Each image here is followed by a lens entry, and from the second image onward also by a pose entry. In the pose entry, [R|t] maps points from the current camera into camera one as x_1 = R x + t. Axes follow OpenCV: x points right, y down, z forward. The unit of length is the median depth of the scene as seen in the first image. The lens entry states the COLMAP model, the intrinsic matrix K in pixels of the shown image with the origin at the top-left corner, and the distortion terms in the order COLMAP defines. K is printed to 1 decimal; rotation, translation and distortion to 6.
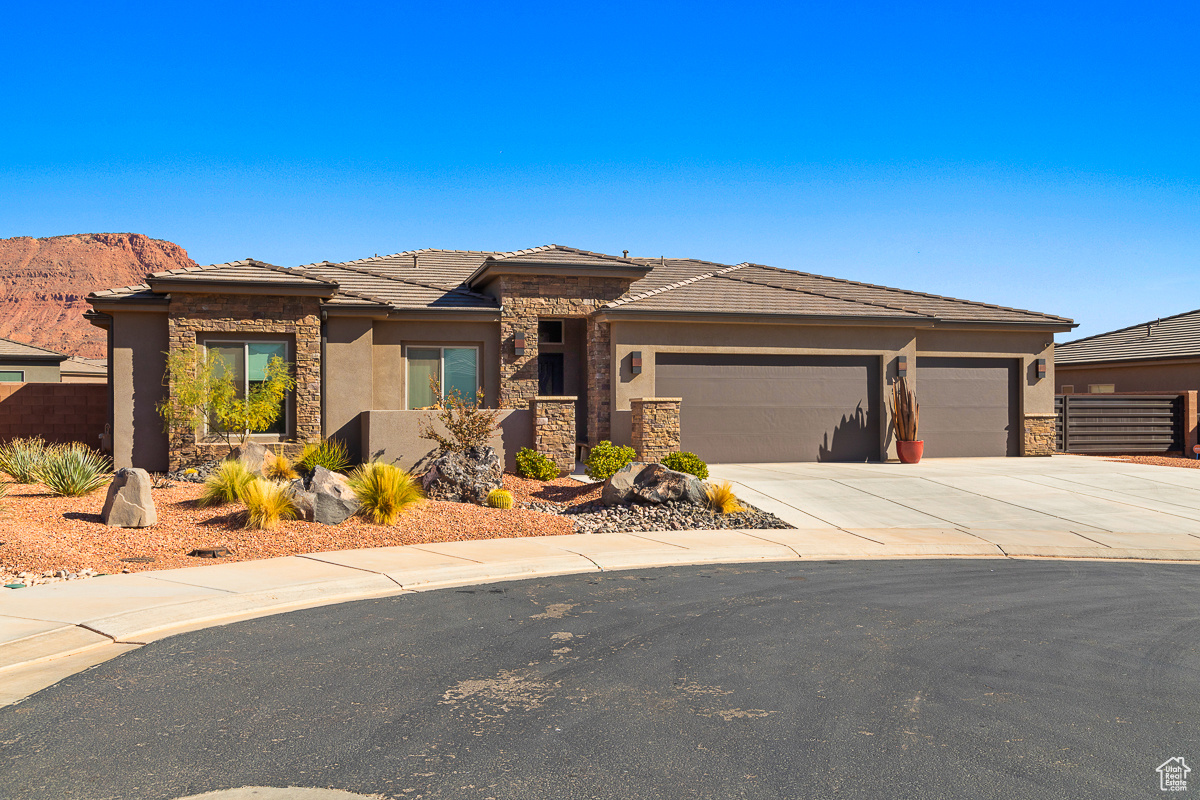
lens RADIAL K [[1069.4, 0, 600.0], [0, 1069.4, 400.0], [0, 0, 1]] dist [0.005339, 0.006380]
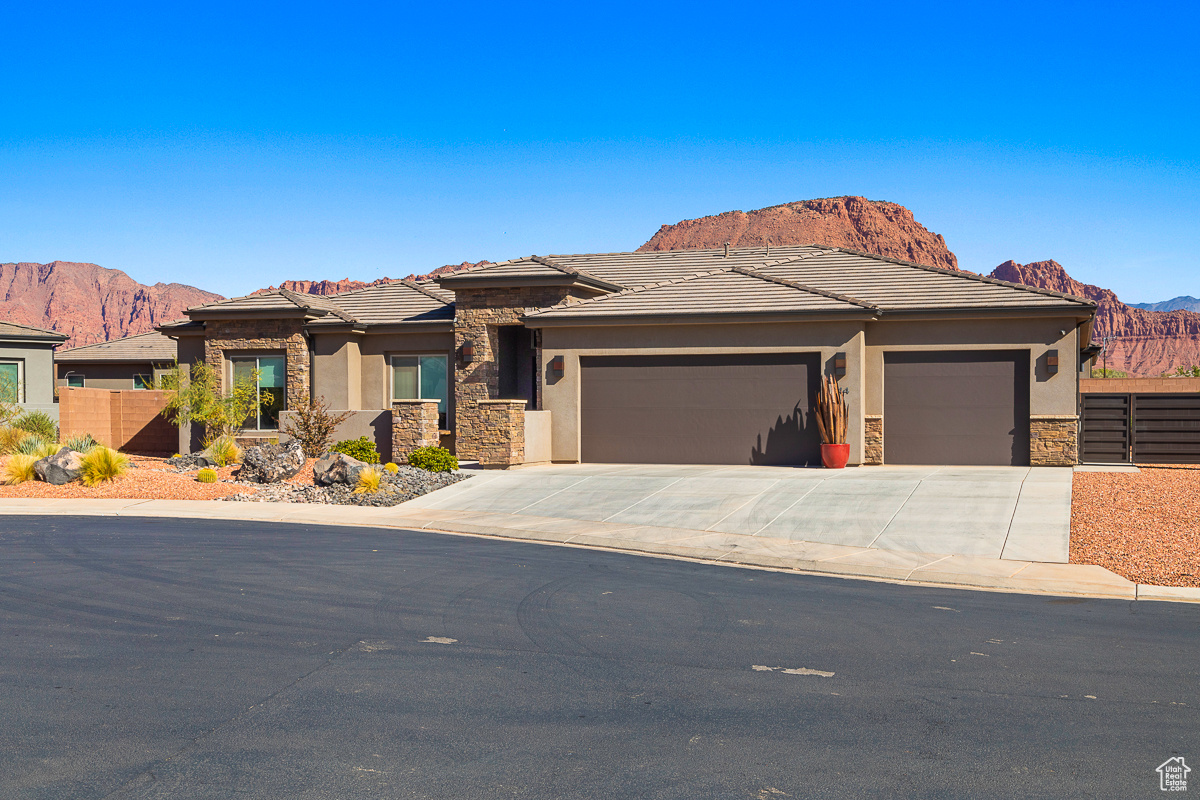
lens RADIAL K [[1416.2, 0, 600.0], [0, 1416.2, 400.0], [0, 0, 1]] dist [0.023872, 0.010099]
pose [[0.822801, -0.004162, -0.568314, 0.864261], [0.004834, 0.999988, -0.000324, -0.000633], [0.568309, -0.002481, 0.822812, -0.132730]]
